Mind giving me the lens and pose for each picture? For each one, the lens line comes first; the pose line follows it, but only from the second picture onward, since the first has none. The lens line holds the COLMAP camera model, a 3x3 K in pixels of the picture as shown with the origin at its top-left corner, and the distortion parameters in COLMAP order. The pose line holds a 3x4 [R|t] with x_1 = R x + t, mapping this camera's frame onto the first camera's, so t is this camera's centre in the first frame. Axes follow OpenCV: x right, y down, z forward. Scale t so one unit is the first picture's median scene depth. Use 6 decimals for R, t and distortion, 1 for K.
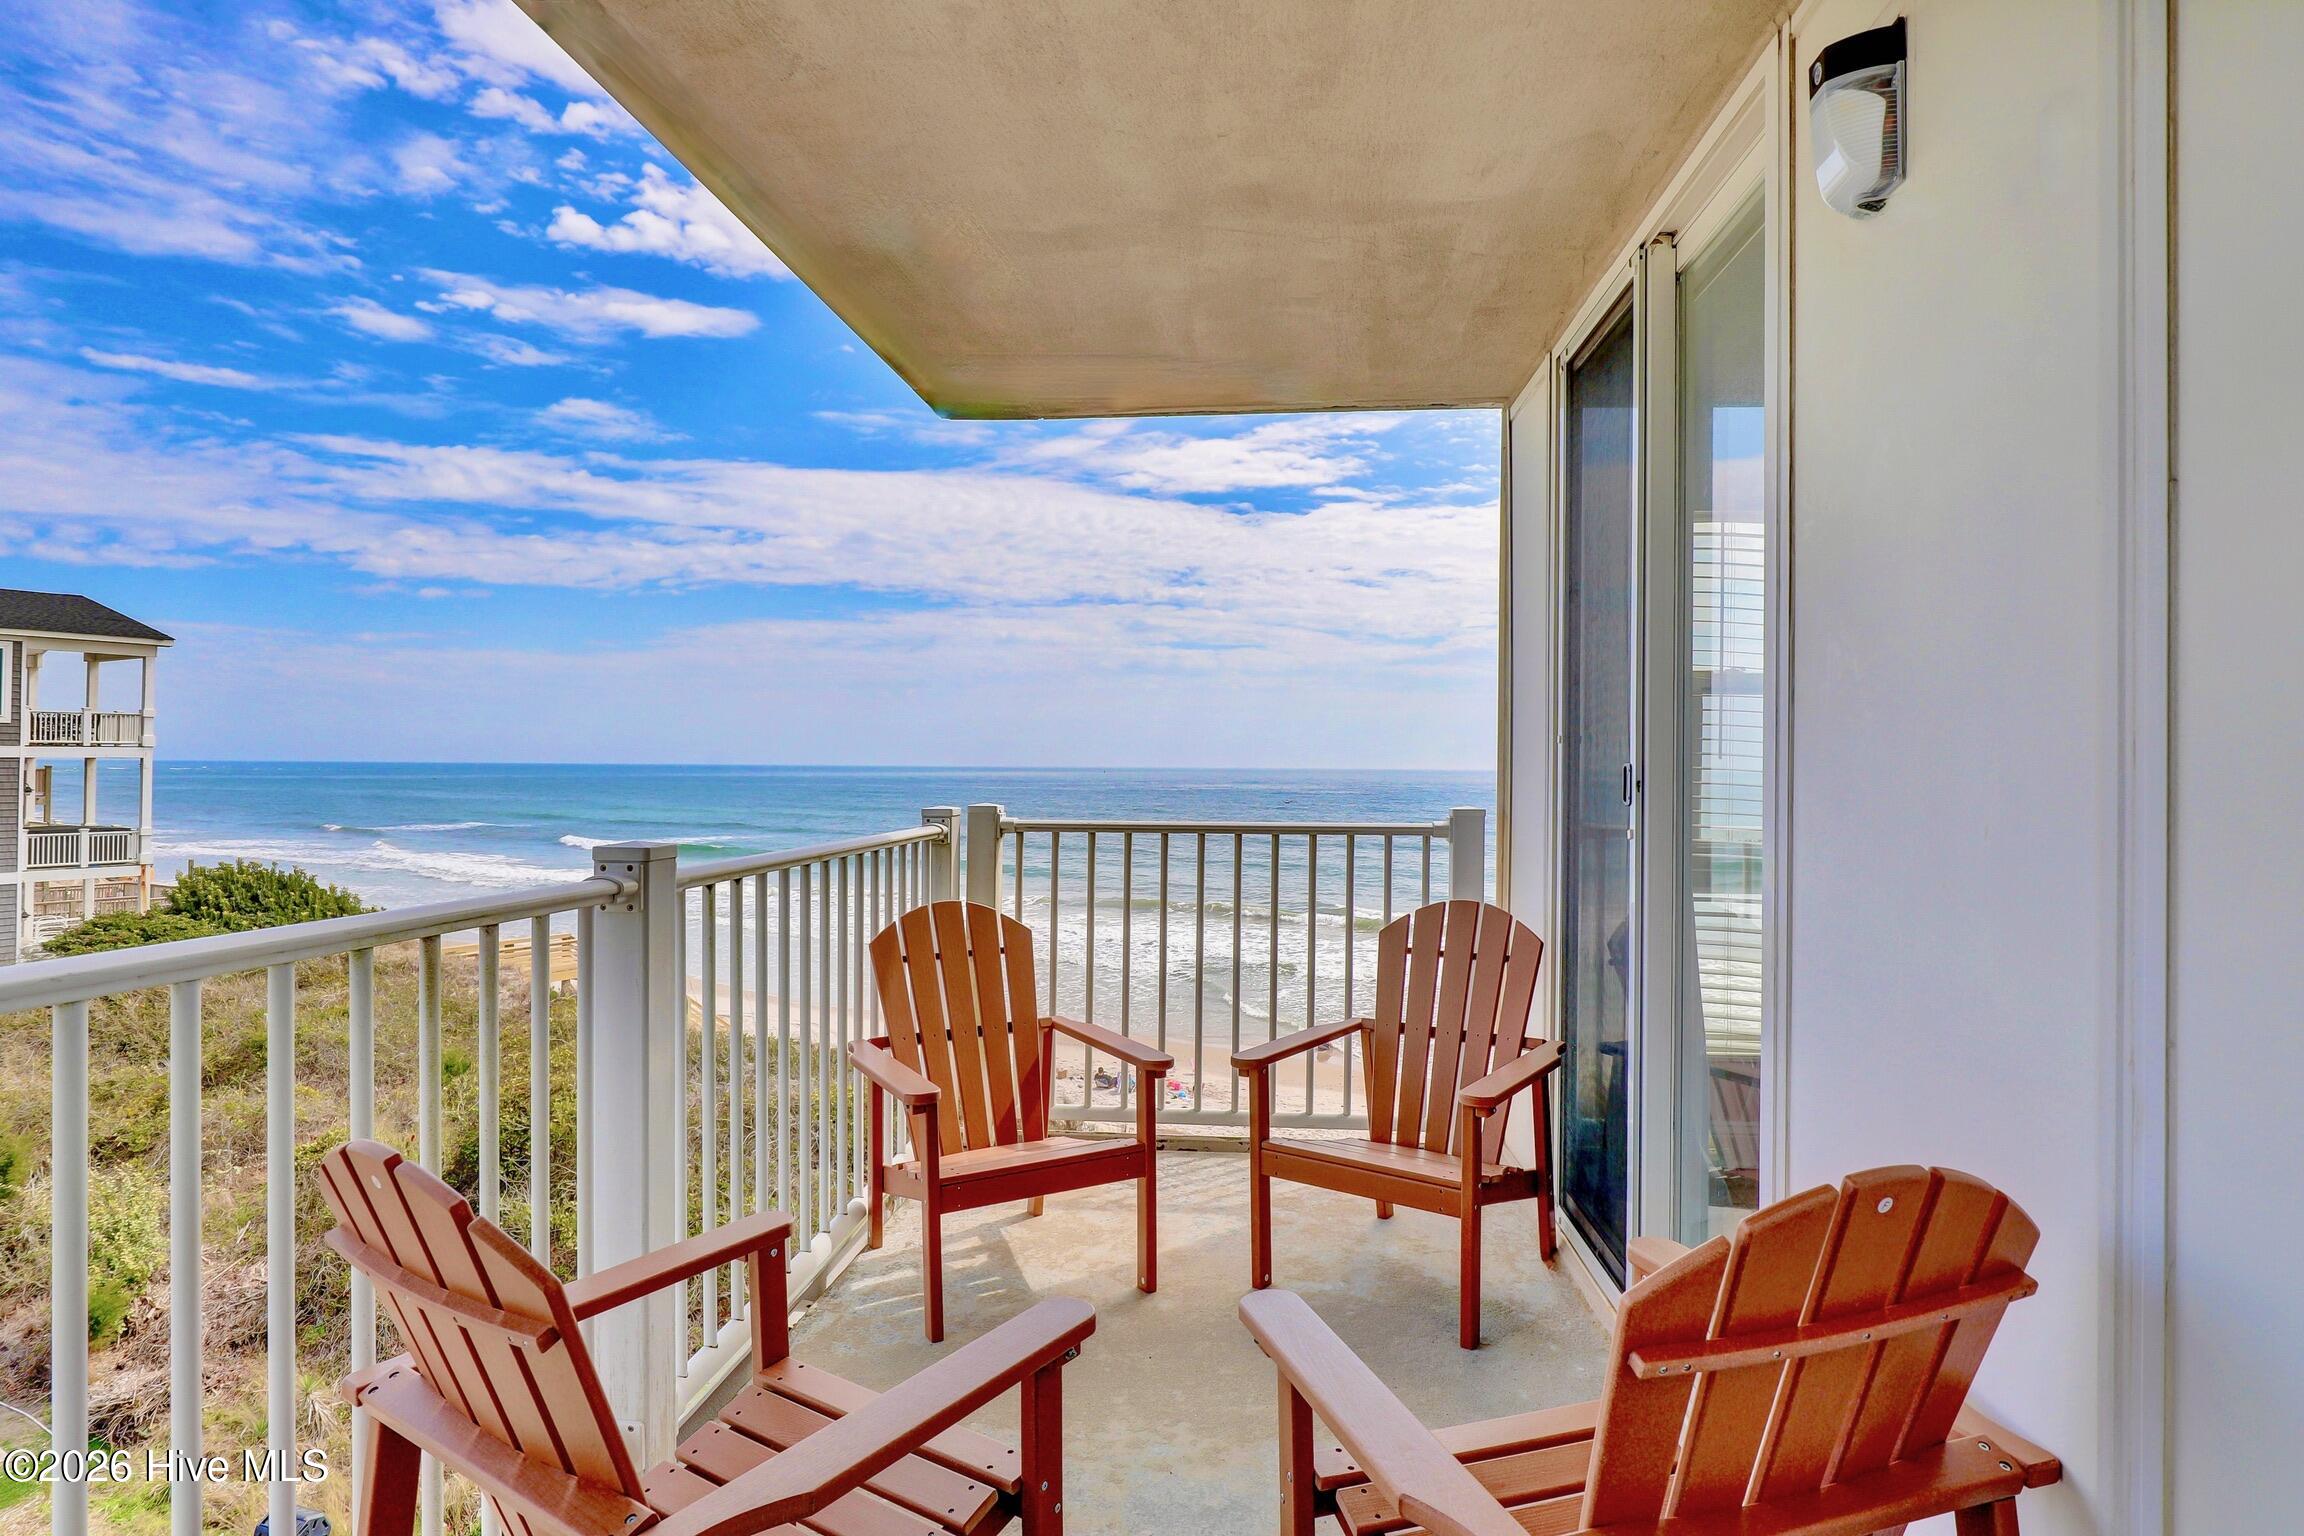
lens RADIAL K [[1250.7, 0, 1152.0], [0, 1250.7, 768.0], [0, 0, 1]] dist [-0.001505, -0.000135]
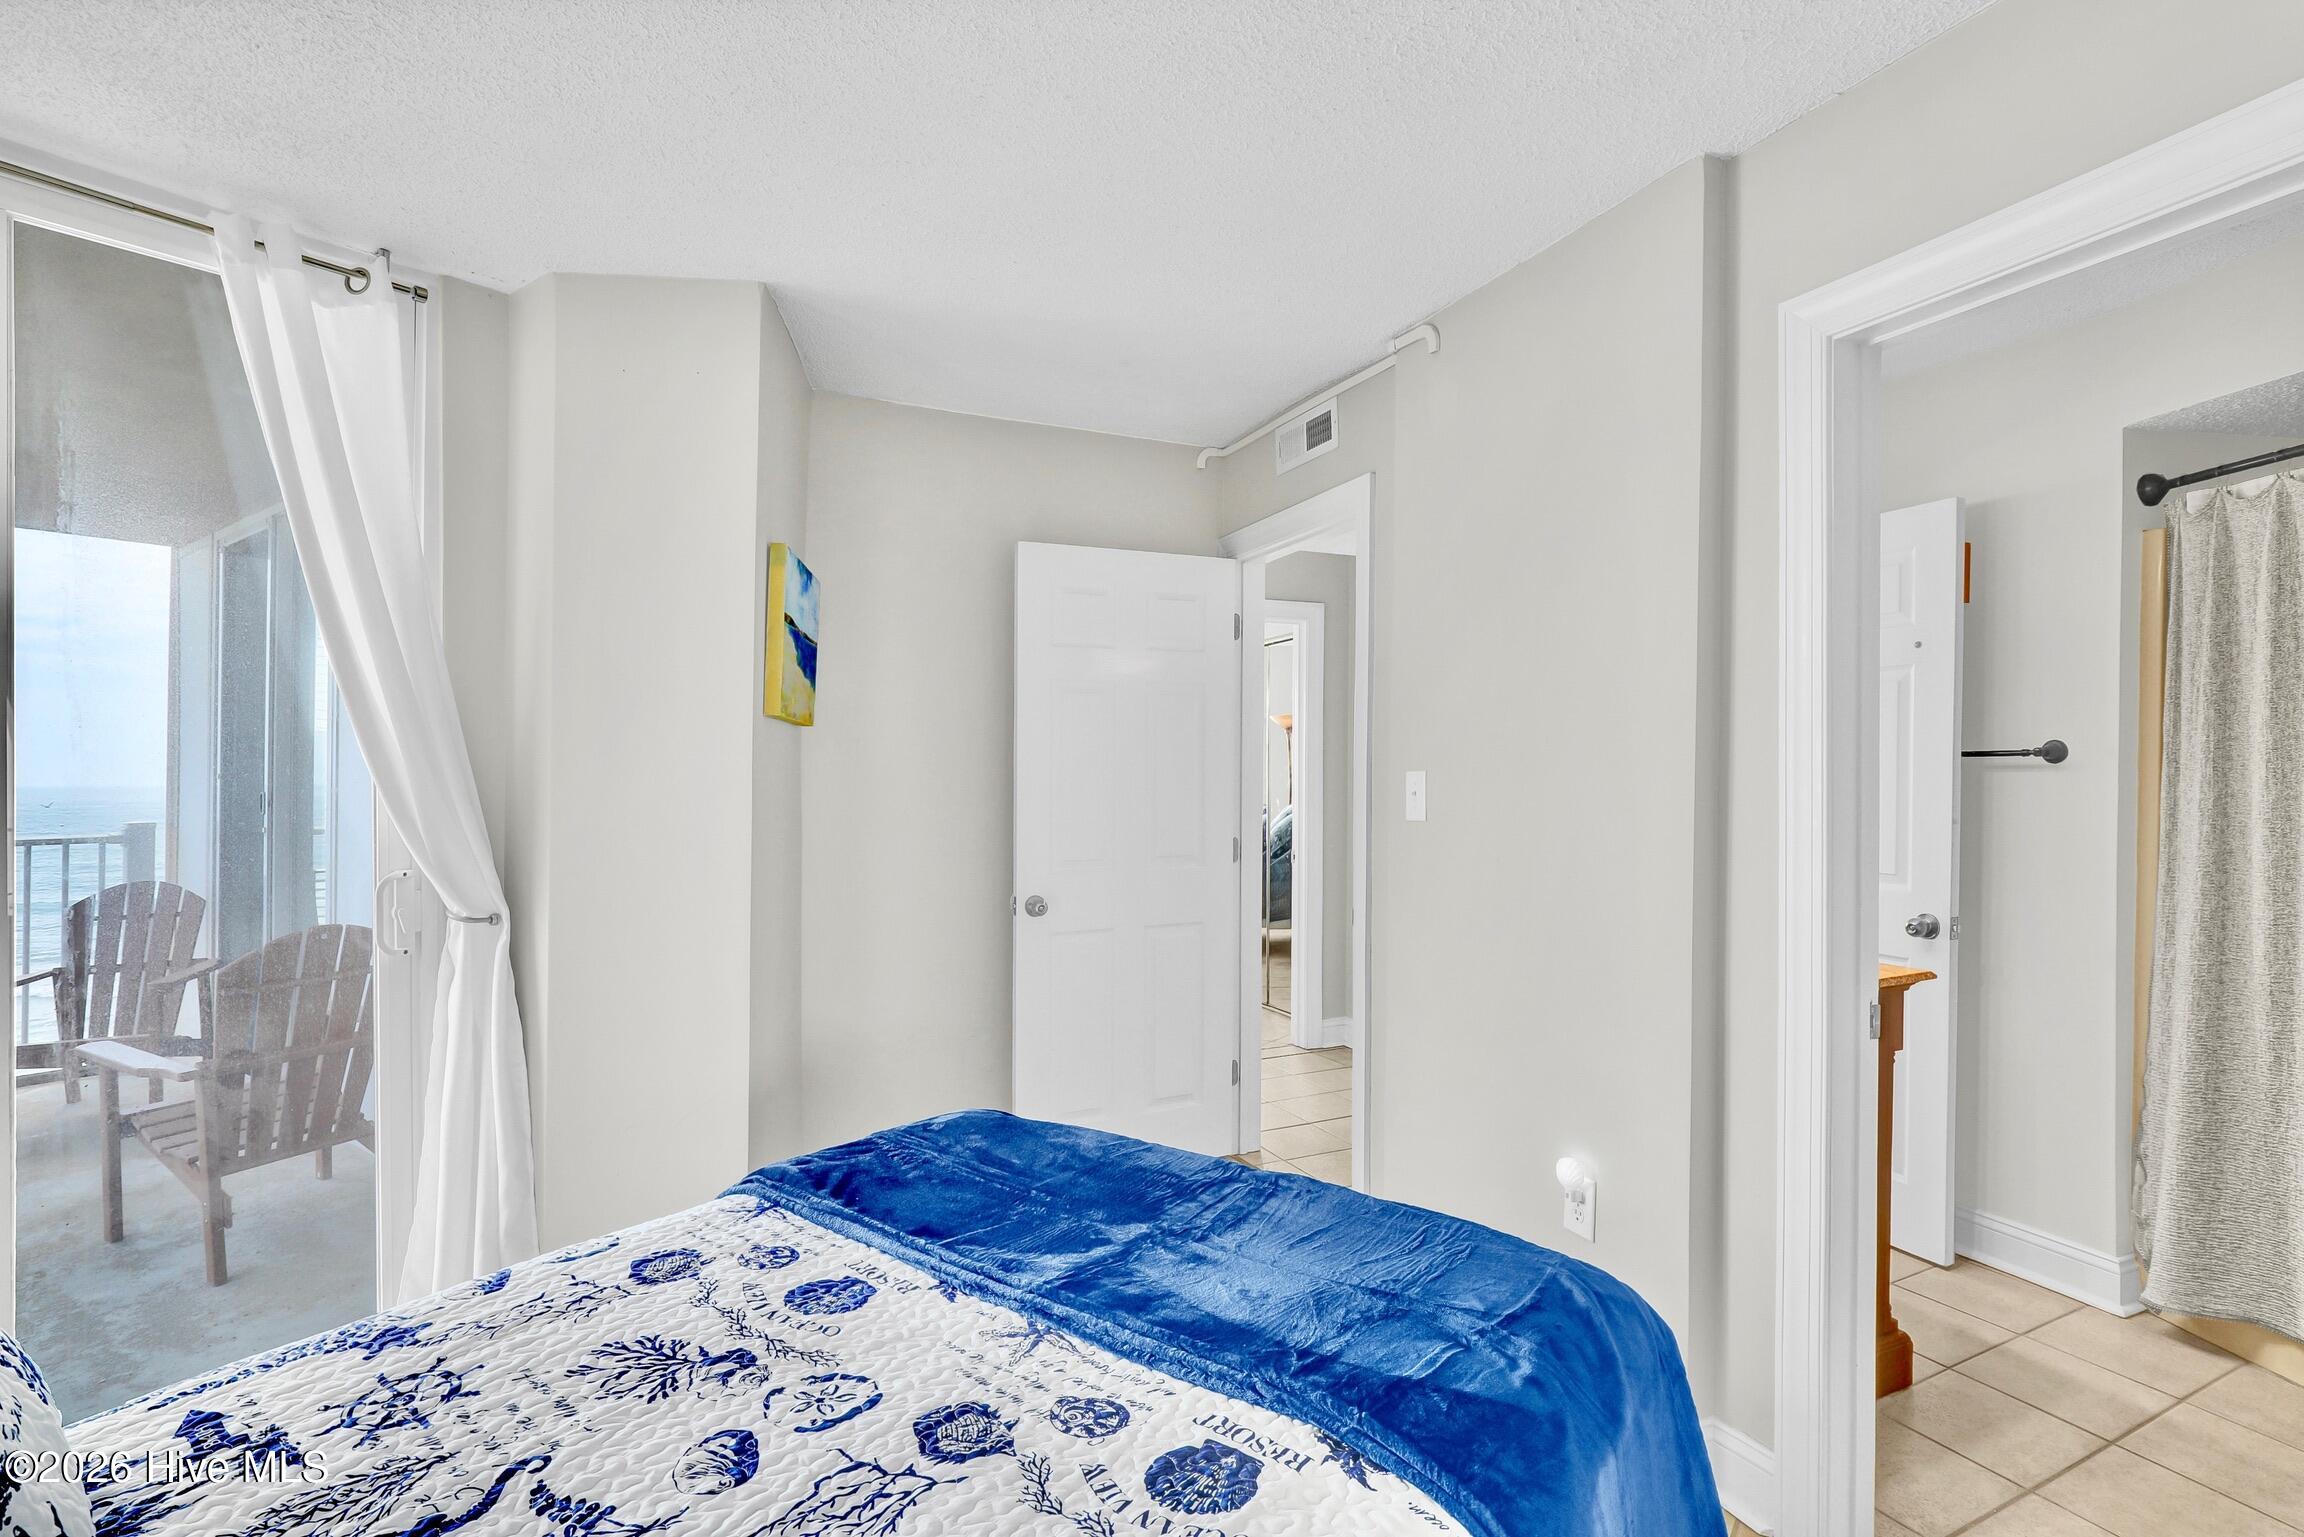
lens RADIAL K [[1116.5, 0, 1156.9], [0, 1116.5, 787.8], [0, 0, 1]] dist [-0.043727, 0.011629]
pose [[0.518149, 0.002856, 0.855286, -0.235042], [0.003296, 0.999980, -0.005335, 0.002808], [-0.855284, 0.005583, 0.518129, -0.729256]]
